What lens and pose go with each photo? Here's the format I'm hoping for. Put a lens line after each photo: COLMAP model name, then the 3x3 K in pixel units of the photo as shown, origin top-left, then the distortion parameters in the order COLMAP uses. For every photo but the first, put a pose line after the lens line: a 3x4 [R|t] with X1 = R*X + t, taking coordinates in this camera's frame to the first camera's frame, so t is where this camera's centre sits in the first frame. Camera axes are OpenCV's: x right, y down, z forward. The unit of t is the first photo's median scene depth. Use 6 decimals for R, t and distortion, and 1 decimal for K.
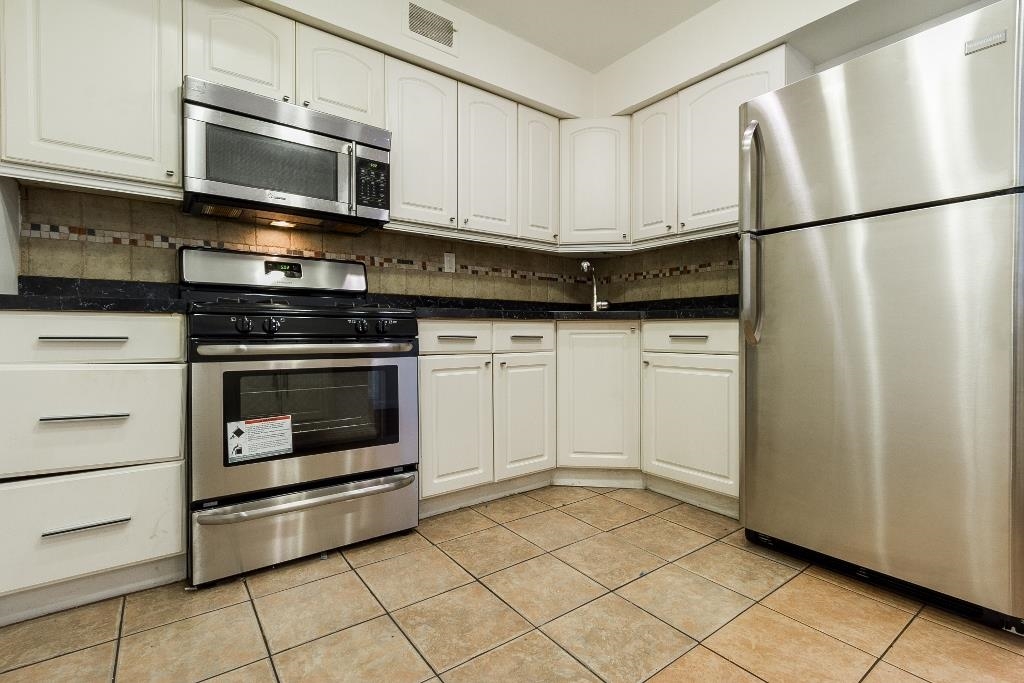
lens RADIAL K [[485.0, 0, 516.5], [0, 485.0, 344.6], [0, 0, 1]] dist [-0.000621, -0.000141]
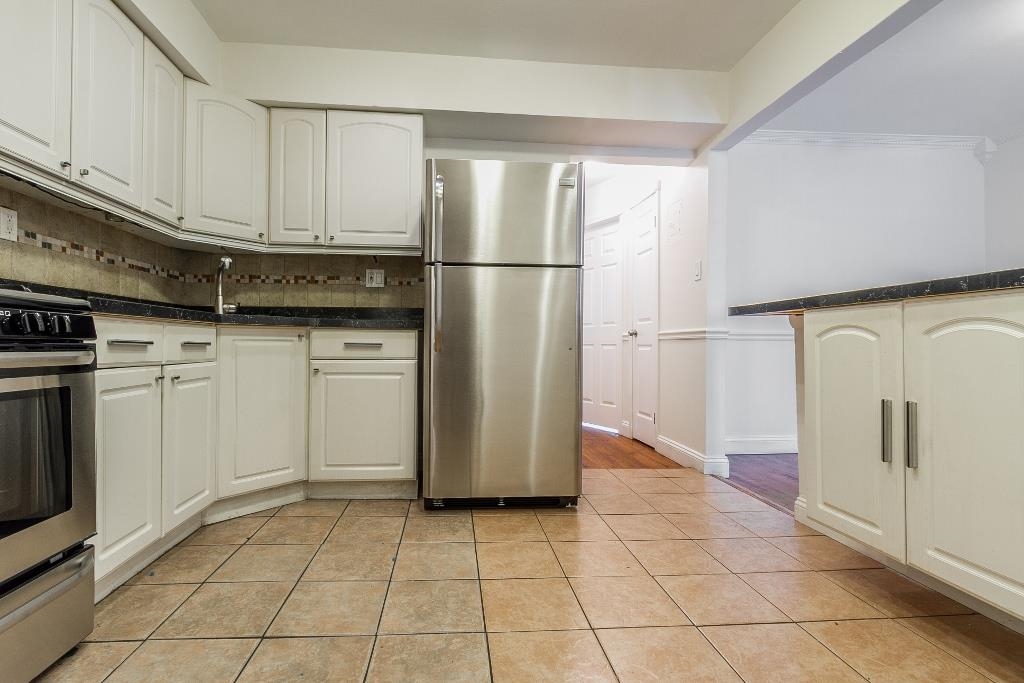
lens RADIAL K [[485.0, 0, 516.5], [0, 485.0, 344.6], [0, 0, 1]] dist [-0.000621, -0.000141]
pose [[0.506073, 0.005247, 0.862474, -0.374887], [0.012752, 0.999827, -0.013565, 0.003252], [-0.862396, 0.017864, 0.505919, 0.133347]]
